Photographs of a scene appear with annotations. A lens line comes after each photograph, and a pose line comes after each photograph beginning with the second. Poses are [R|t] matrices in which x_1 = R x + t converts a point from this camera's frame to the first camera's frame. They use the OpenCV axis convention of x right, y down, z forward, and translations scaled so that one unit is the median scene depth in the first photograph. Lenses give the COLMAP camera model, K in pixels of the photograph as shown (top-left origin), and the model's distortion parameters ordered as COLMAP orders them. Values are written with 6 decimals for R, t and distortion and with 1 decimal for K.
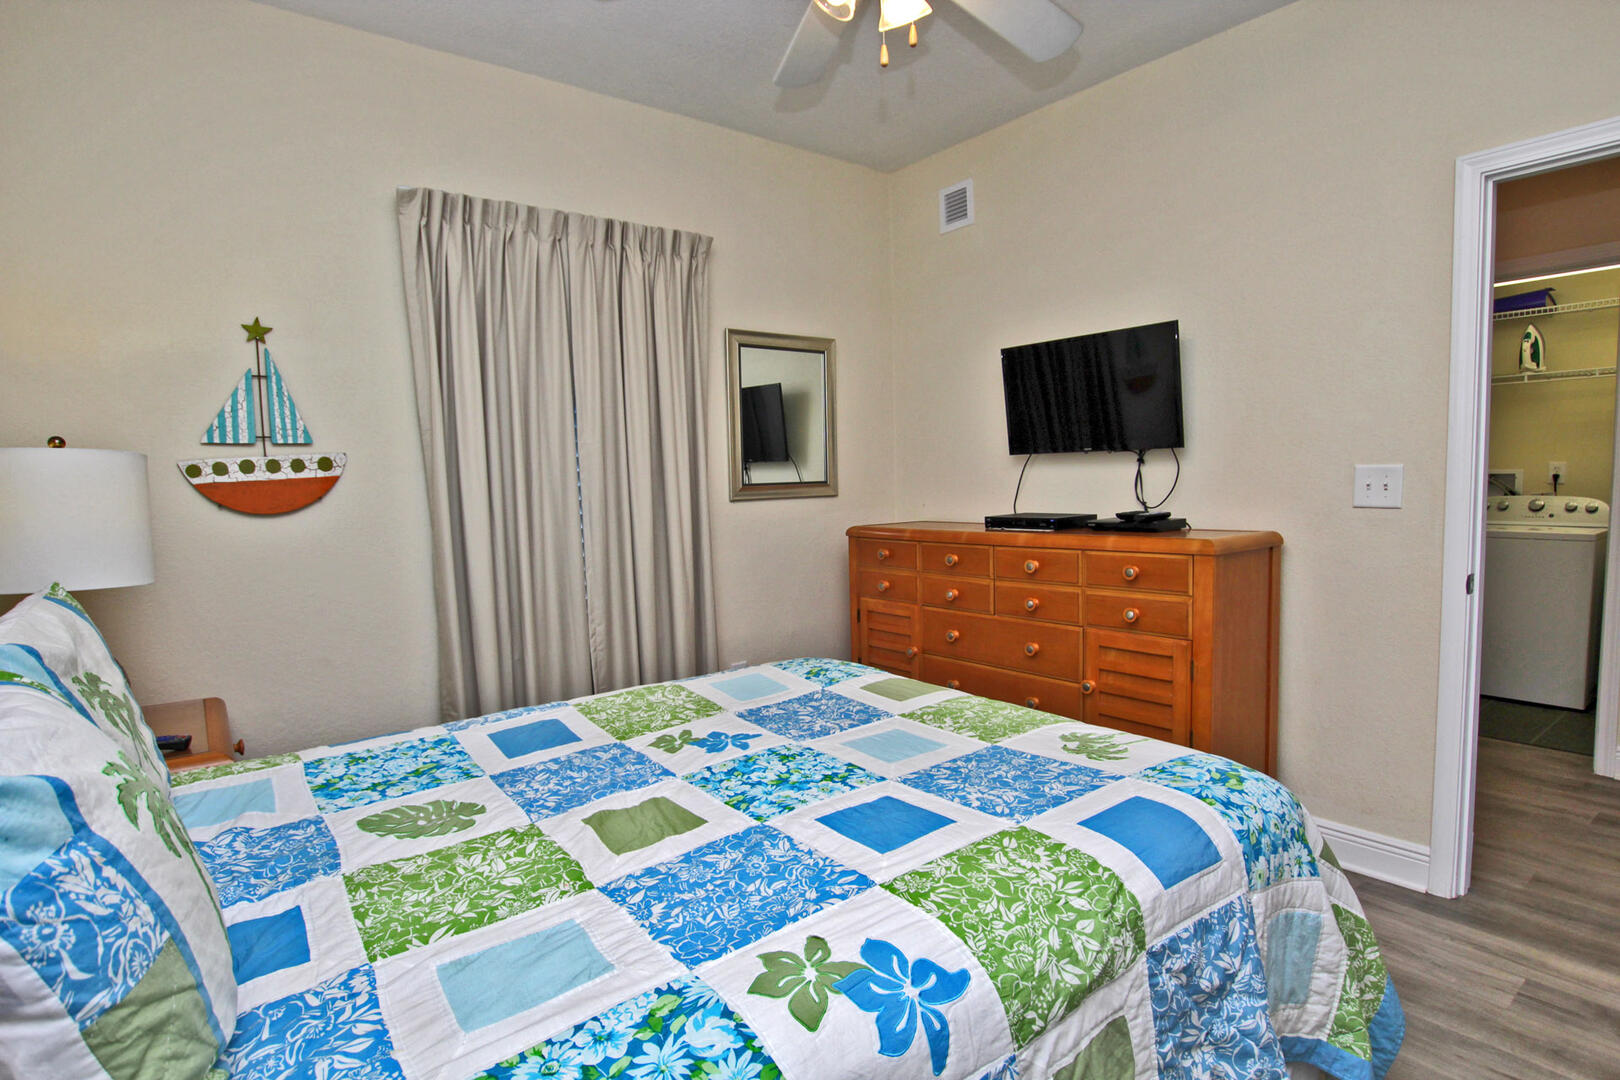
lens RADIAL K [[835.9, 0, 810.0], [0, 835.9, 540.0], [0, 0, 1]] dist [-0.021705, 0.001619]
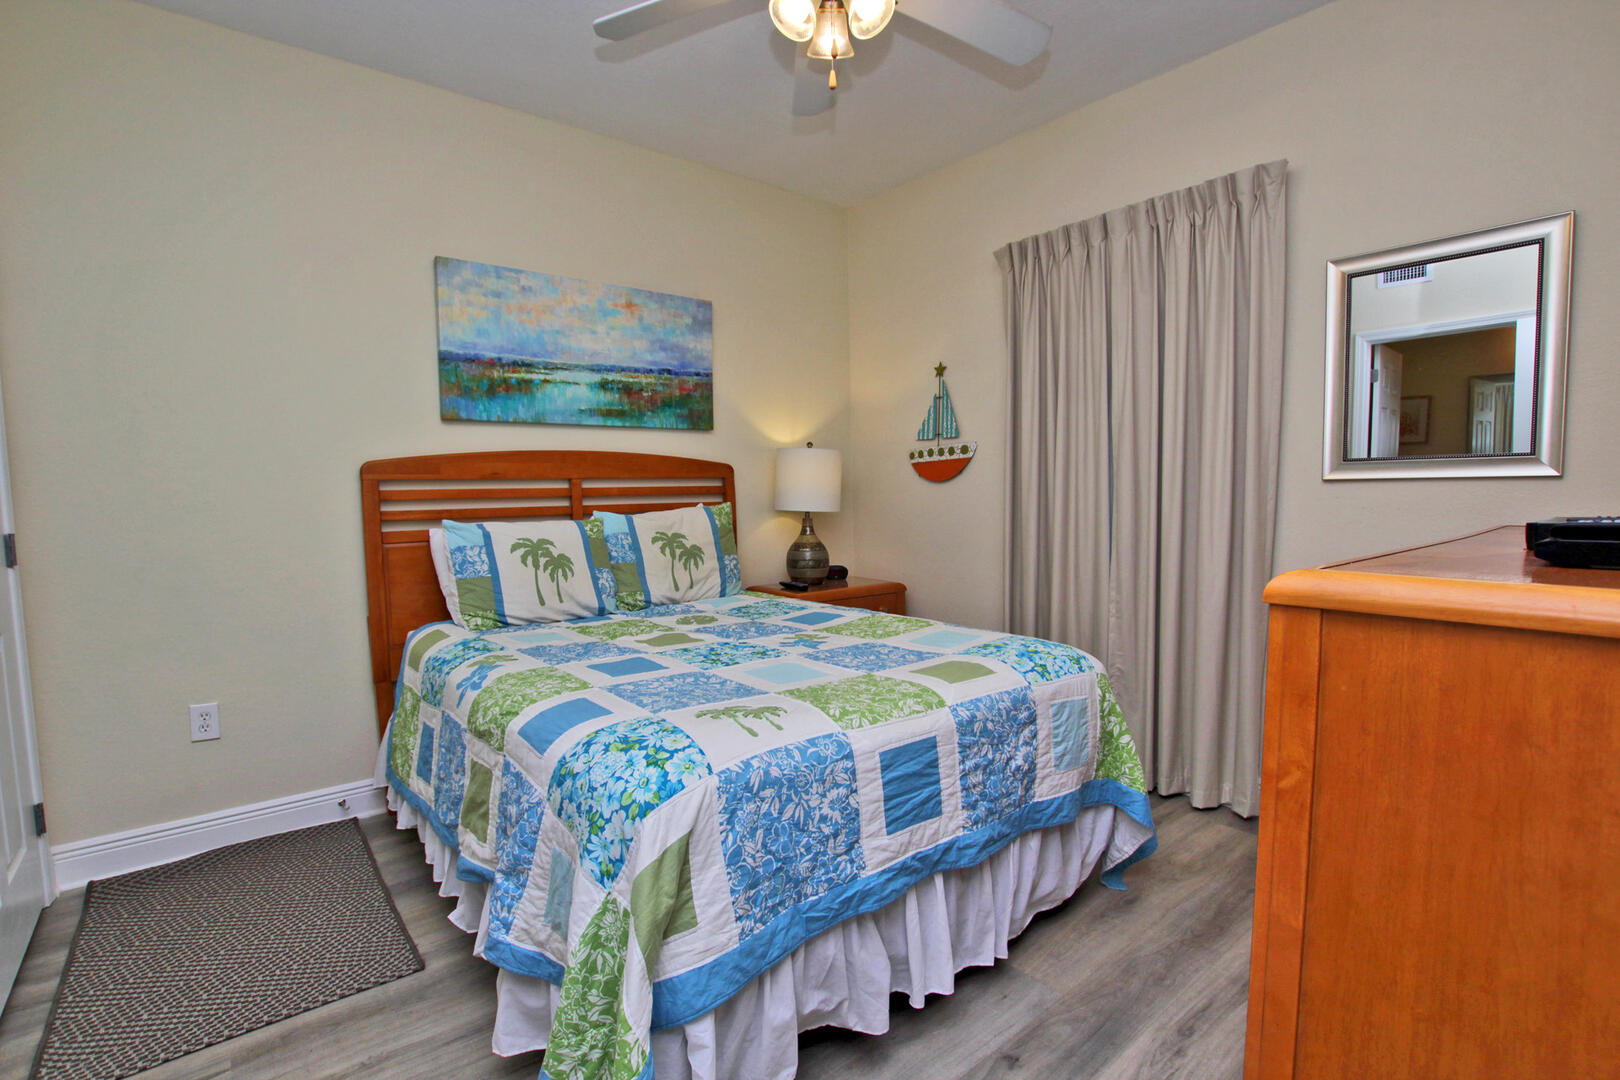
lens RADIAL K [[753.7, 0, 810.0], [0, 753.7, 540.0], [0, 0, 1]] dist [-0.029952, 0.007241]
pose [[0.027242, 0.093977, -0.995202, 0.876211], [-0.062702, 0.993771, 0.092125, -0.038569], [0.997660, 0.059892, 0.032965, 0.733932]]
